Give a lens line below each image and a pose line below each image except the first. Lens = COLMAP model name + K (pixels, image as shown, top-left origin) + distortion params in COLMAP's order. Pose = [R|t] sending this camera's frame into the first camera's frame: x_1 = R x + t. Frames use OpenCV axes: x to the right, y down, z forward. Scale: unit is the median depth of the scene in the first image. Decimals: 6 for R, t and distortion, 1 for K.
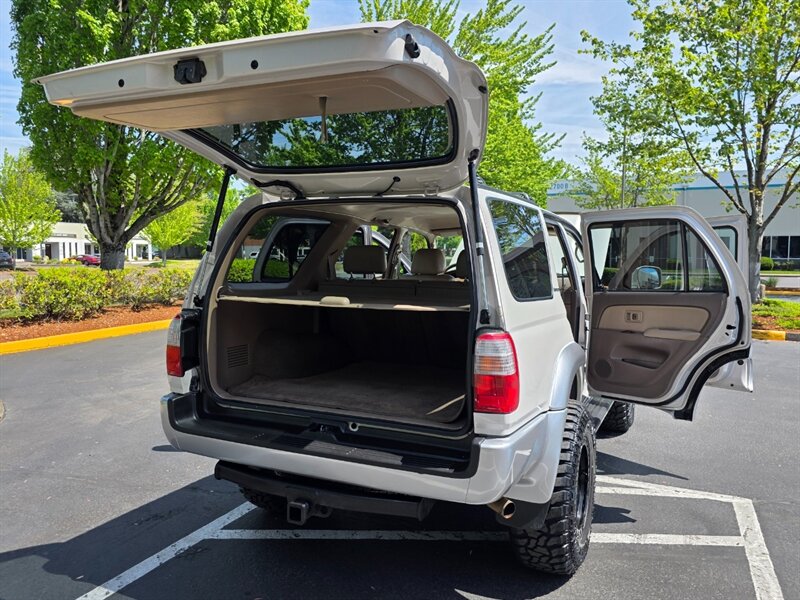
lens RADIAL K [[616.3, 0, 396.3], [0, 616.3, 298.9], [0, 0, 1]] dist [0.027192, -0.002917]
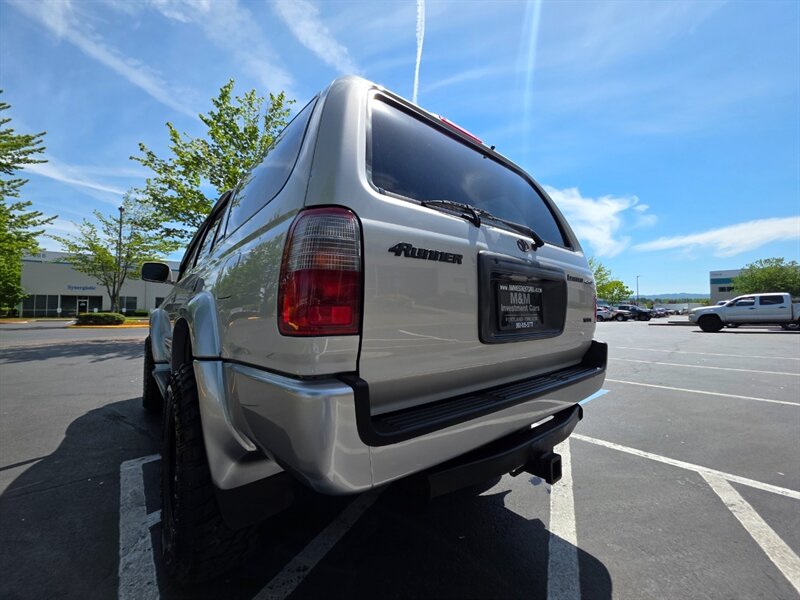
lens RADIAL K [[319.0, 0, 399.8], [0, 319.0, 299.5], [0, 0, 1]] dist [0.000783, -0.000227]
pose [[0.422405, 0.029338, 0.905932, -0.465305], [0.065840, 0.995843, -0.062949, 0.097004], [-0.904013, 0.086237, 0.418717, 0.715540]]
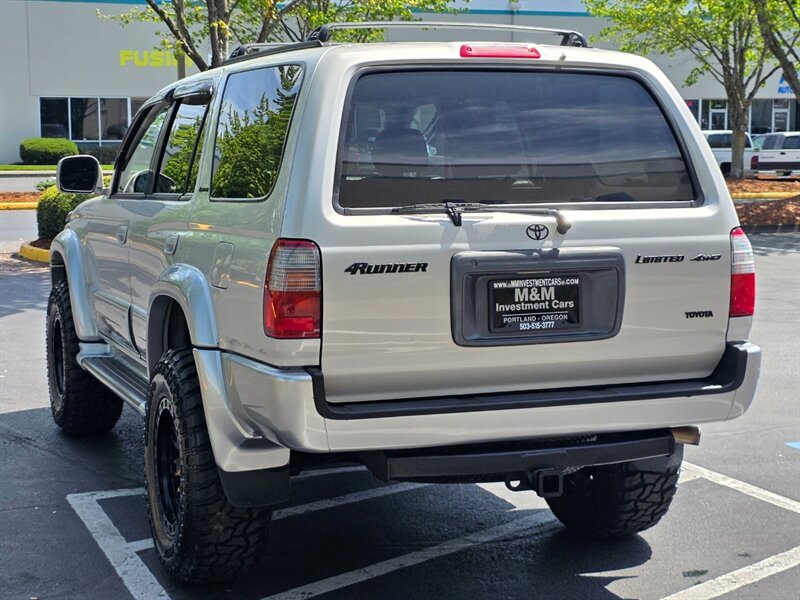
lens RADIAL K [[1385.1, 0, 378.2], [0, 1385.1, 297.8], [0, 0, 1]] dist [0.129066, -0.015563]
pose [[0.701036, -0.088842, 0.707571, -1.087283], [0.056833, 0.996014, 0.068750, -0.007987], [-0.710858, -0.007983, 0.703290, -0.038886]]
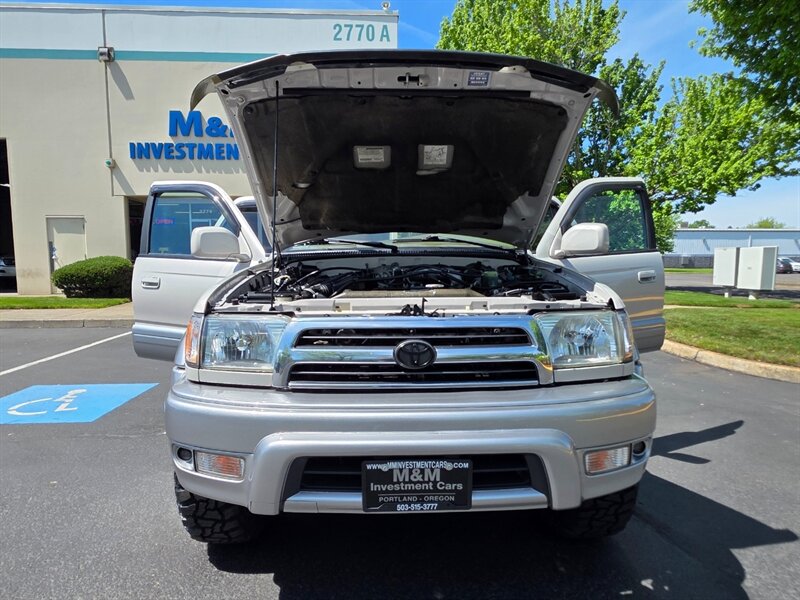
lens RADIAL K [[490.2, 0, 398.7], [0, 490.2, 310.0], [0, 0, 1]] dist [0.001135, 0.001472]
pose [[-0.898759, 0.037435, -0.436843, 0.676423], [-0.033991, 0.987401, 0.154547, -0.075559], [0.437124, 0.153749, -0.886162, 2.349727]]
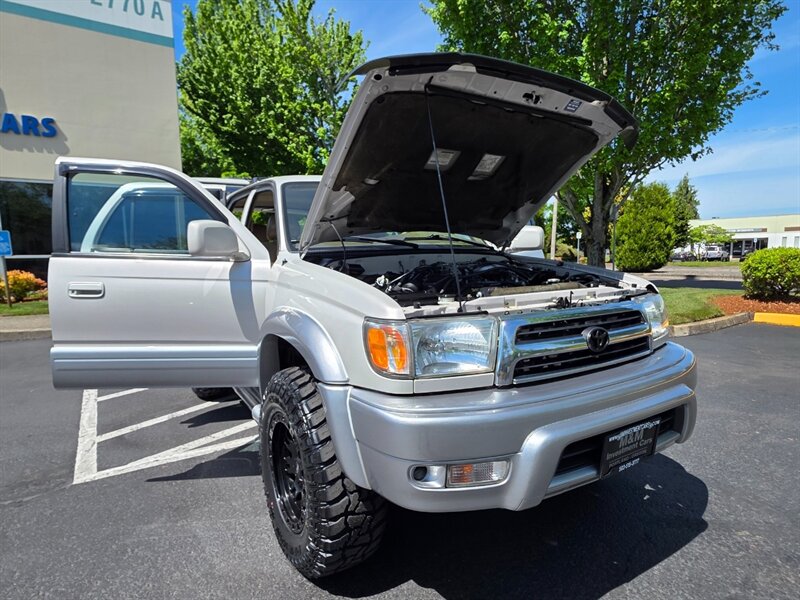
lens RADIAL K [[454.9, 0, 398.5], [0, 454.9, 305.0], [0, 0, 1]] dist [-0.000415, 0.000851]
pose [[-0.556179, 0.092824, -0.825863, 0.990198], [-0.048215, 0.988465, 0.143570, -0.062534], [0.829663, 0.119669, -0.545288, 2.047367]]
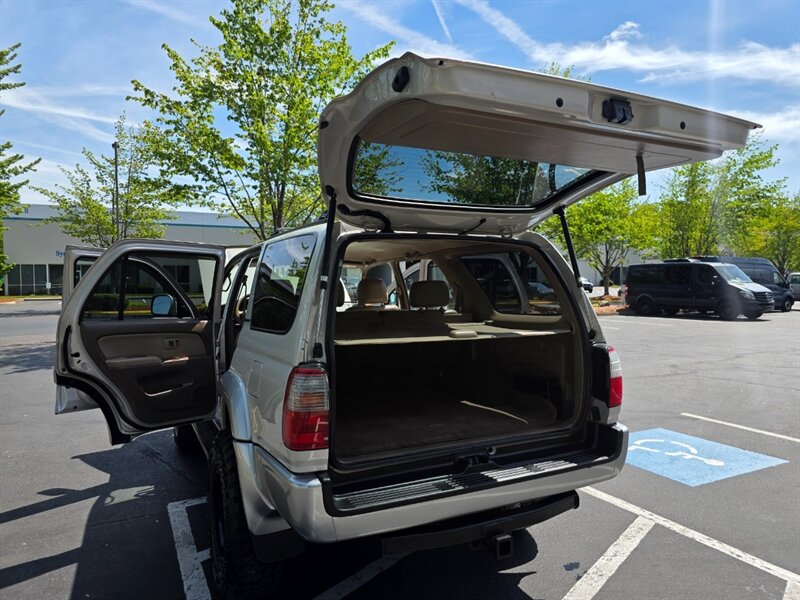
lens RADIAL K [[540.6, 0, 397.9], [0, 540.6, 296.0], [0, 0, 1]] dist [0.020052, -0.006159]
pose [[0.627306, -0.033068, 0.778071, -0.681145], [0.065599, 0.997791, -0.010481, -0.045048], [-0.776005, 0.057615, 0.628089, 0.402779]]
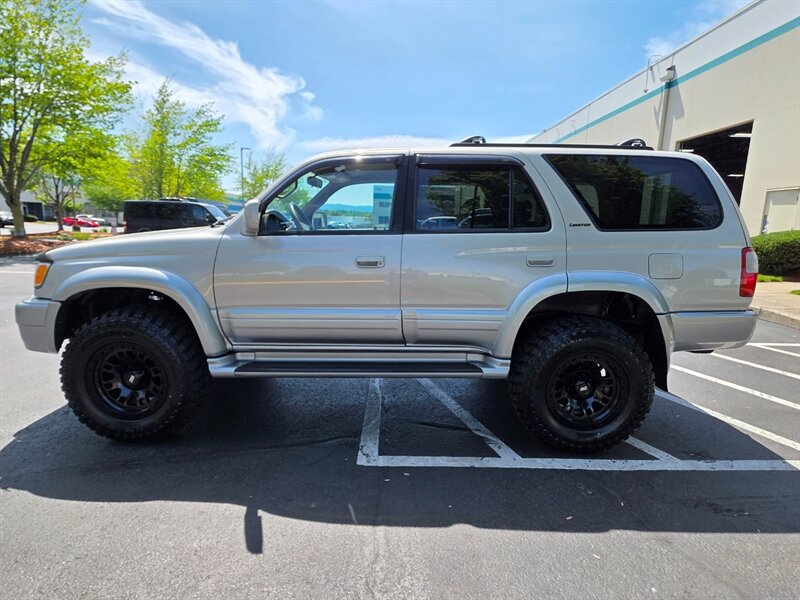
lens RADIAL K [[446.6, 0, 401.6], [0, 446.6, 303.9], [0, 0, 1]] dist [0.002584, -0.000806]
pose [[-0.418454, -0.173148, 0.891581, -0.763678], [0.037078, 0.977585, 0.207252, -0.070691], [-0.907481, 0.119784, -0.402654, 1.738873]]
